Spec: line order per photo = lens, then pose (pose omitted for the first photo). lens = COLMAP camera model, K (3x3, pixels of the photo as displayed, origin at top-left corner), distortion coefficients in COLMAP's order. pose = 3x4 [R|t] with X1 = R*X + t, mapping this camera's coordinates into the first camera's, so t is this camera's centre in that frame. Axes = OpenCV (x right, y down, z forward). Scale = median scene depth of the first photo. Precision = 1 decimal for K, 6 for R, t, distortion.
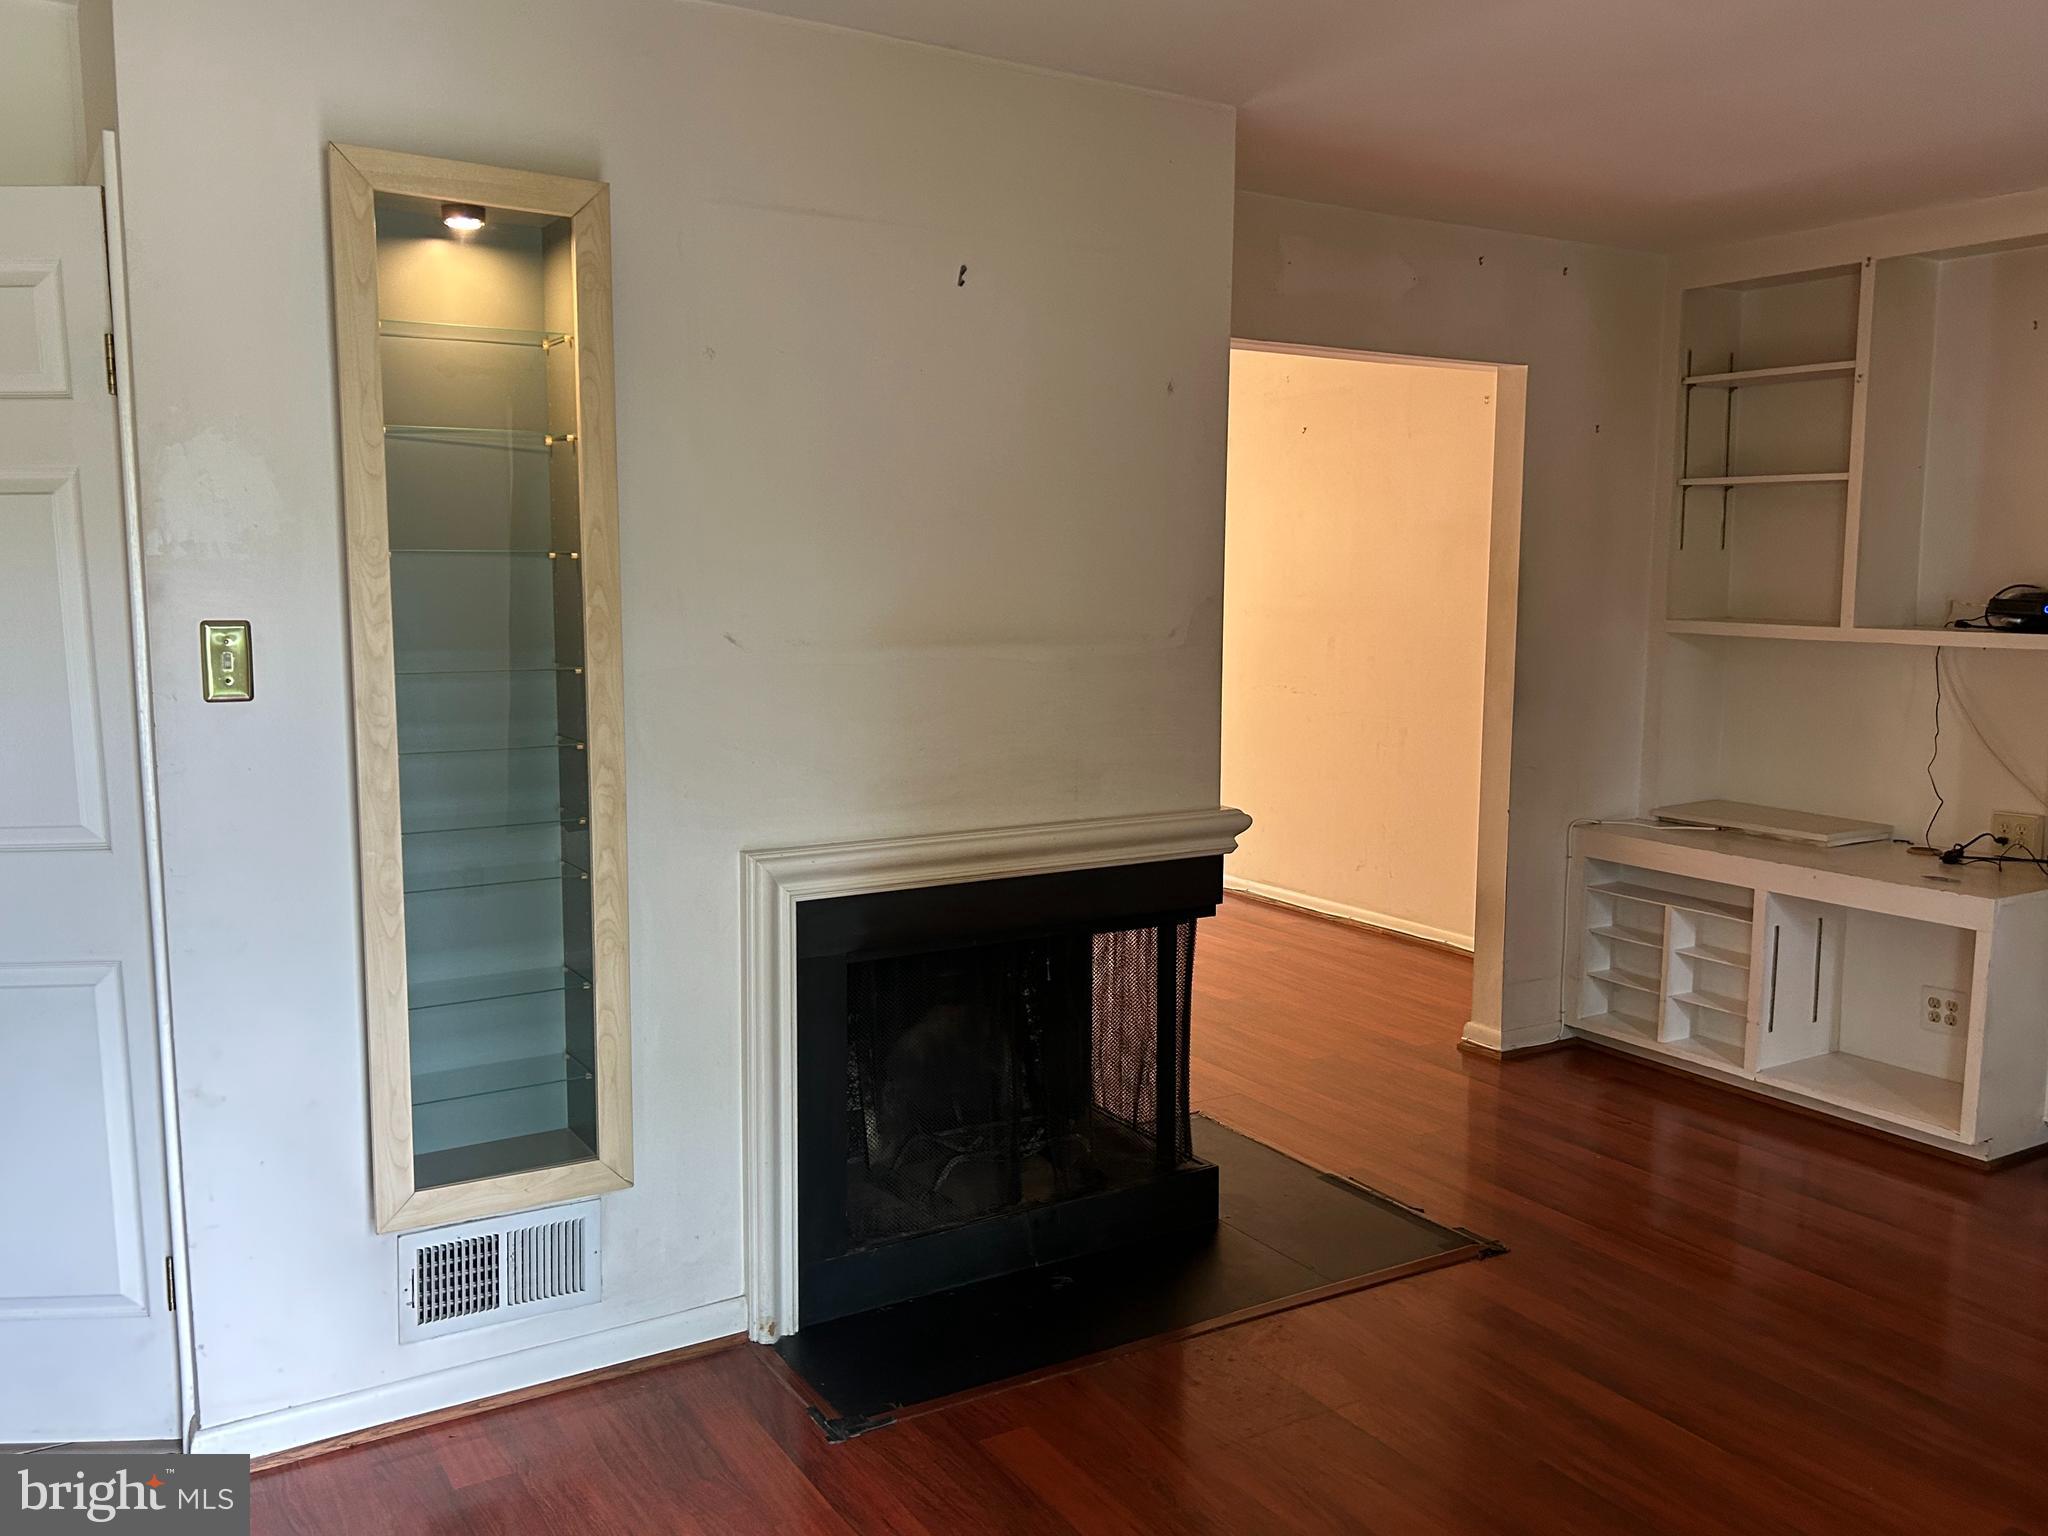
lens RADIAL K [[1677.3, 0, 1021.7], [0, 1677.3, 751.6], [0, 0, 1]] dist [0.051532, -0.049535]
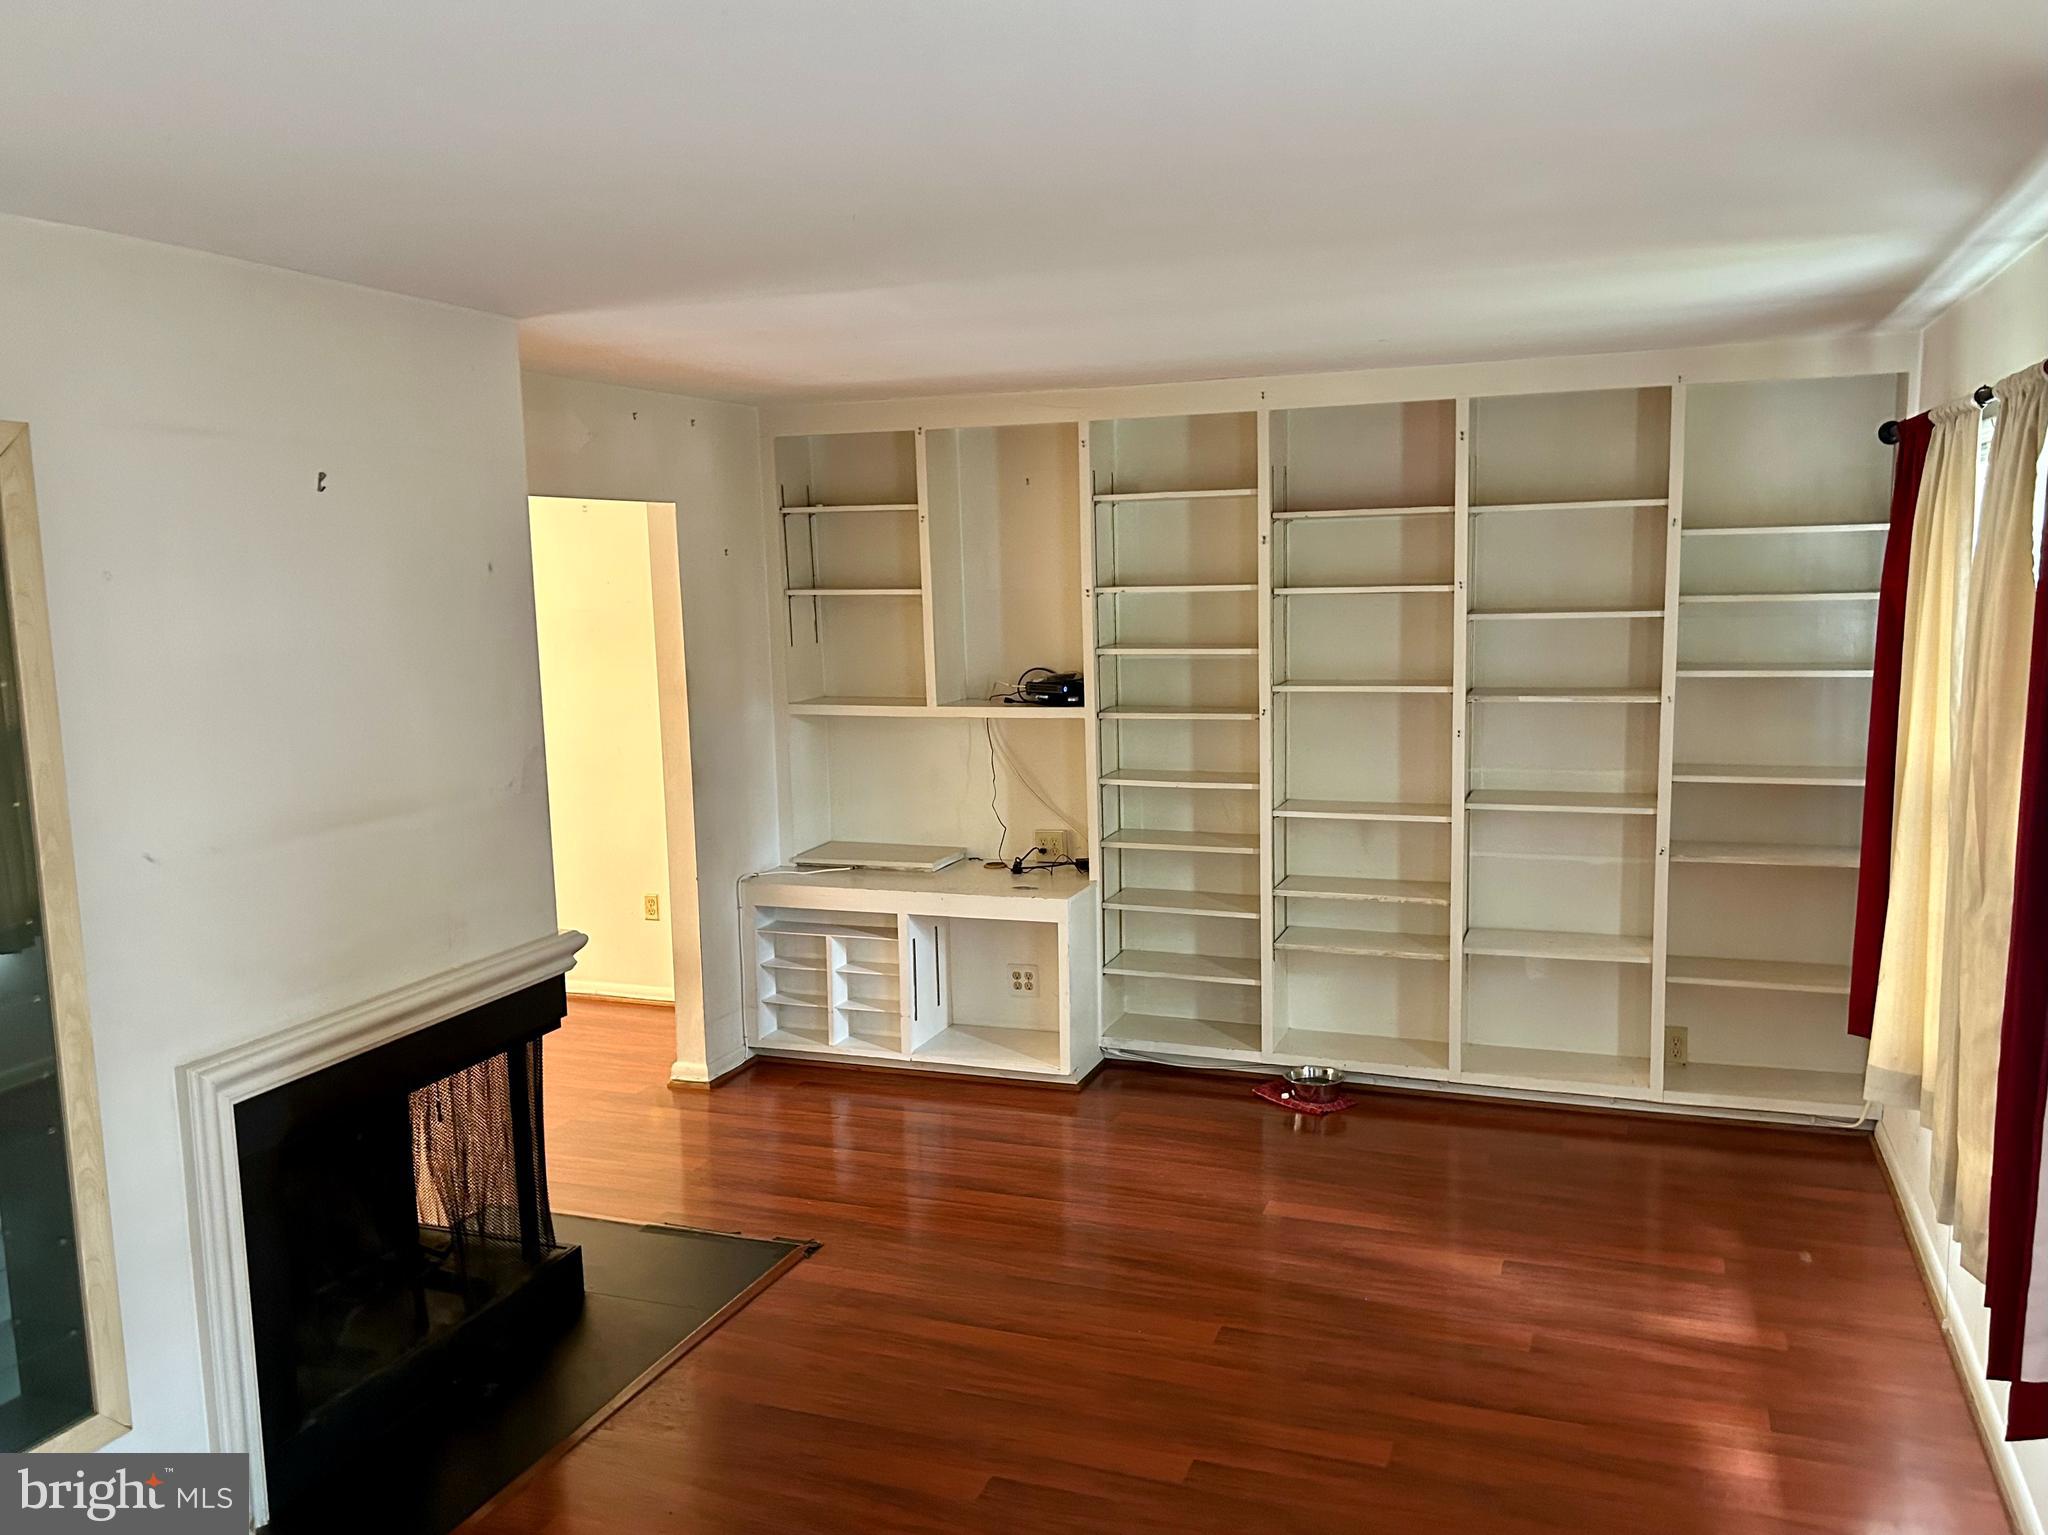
lens RADIAL K [[1603.1, 0, 1022.2], [0, 1603.1, 771.7], [0, 0, 1]] dist [0.157049, -0.375246]
pose [[0.796414, -0.106116, 0.595369, -0.210318], [0.102154, 0.993944, 0.040507, -0.066688], [-0.596061, 0.028559, 0.802431, -0.047910]]
